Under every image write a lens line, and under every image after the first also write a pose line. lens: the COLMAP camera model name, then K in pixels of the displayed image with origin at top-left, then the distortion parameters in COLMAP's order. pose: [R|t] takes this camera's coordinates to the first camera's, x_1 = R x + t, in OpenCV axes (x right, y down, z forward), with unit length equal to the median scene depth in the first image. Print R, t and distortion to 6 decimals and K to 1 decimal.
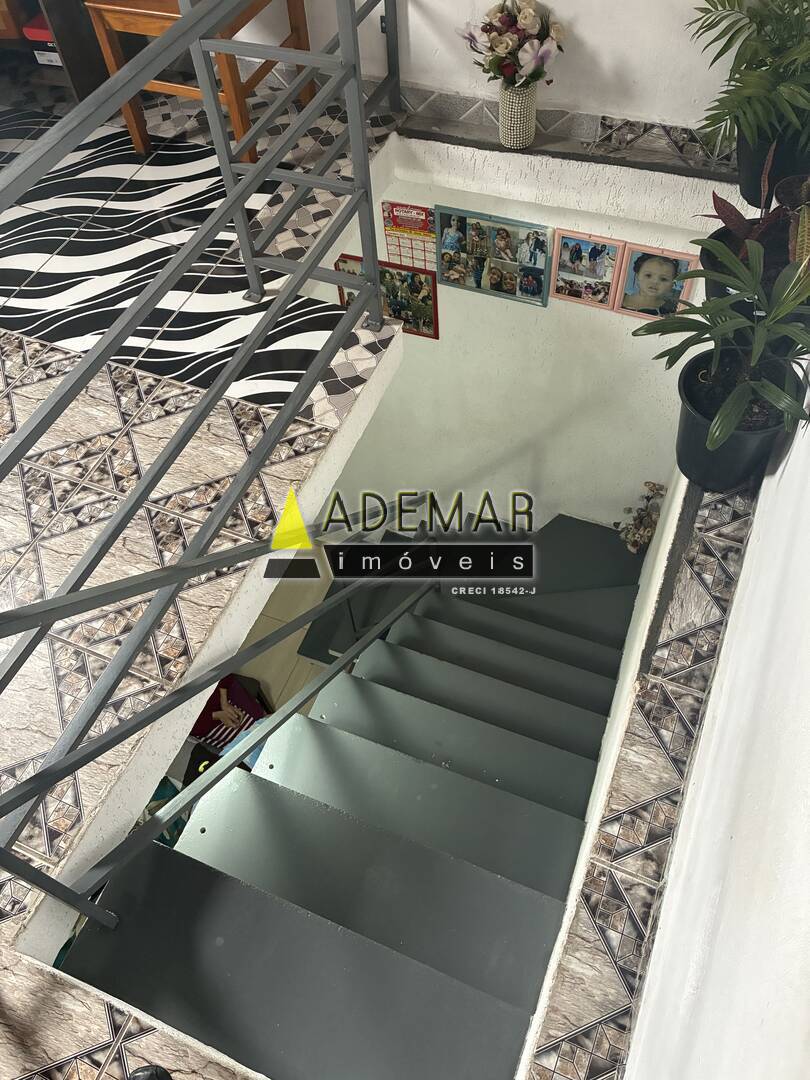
lens RADIAL K [[849.0, 0, 405.5], [0, 849.0, 534.5], [0, 0, 1]] dist [0.029135, -0.010297]
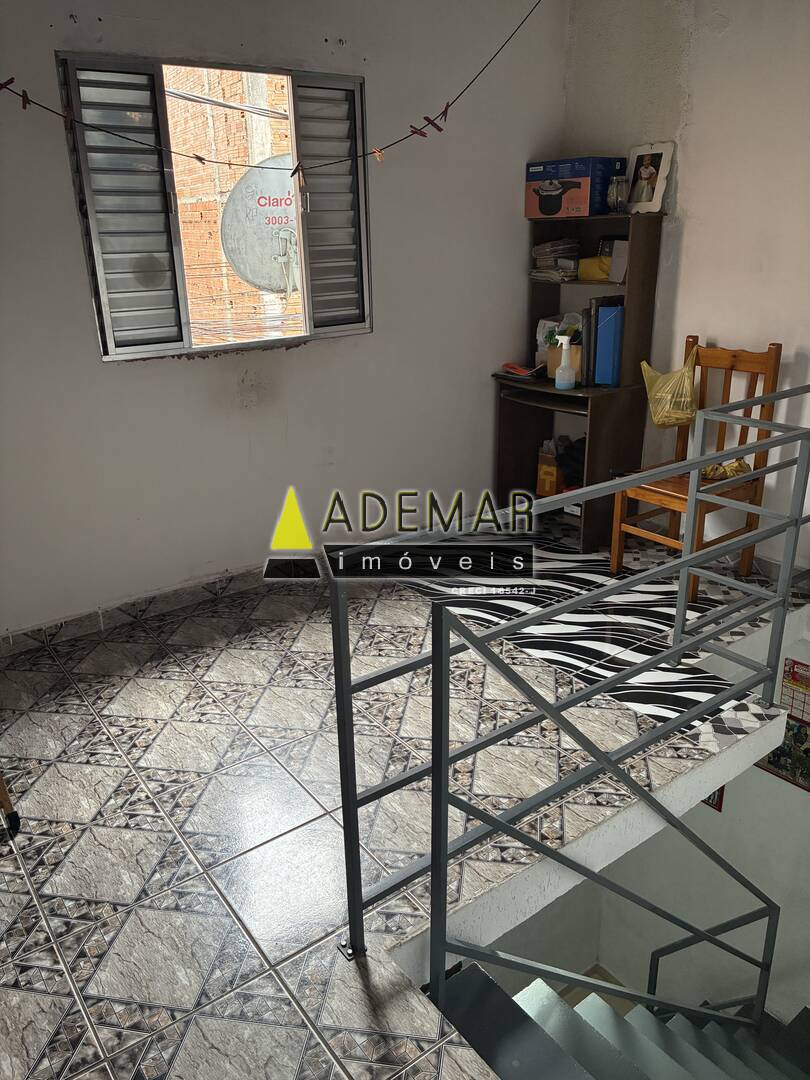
lens RADIAL K [[849.0, 0, 406.8], [0, 849.0, 543.8], [0, 0, 1]] dist [0.029135, -0.010297]
pose [[0.868908, 0.205669, -0.450221, 0.024207], [-0.419654, 0.788426, -0.449749, 0.360852], [0.262466, 0.579728, 0.771380, -0.253604]]
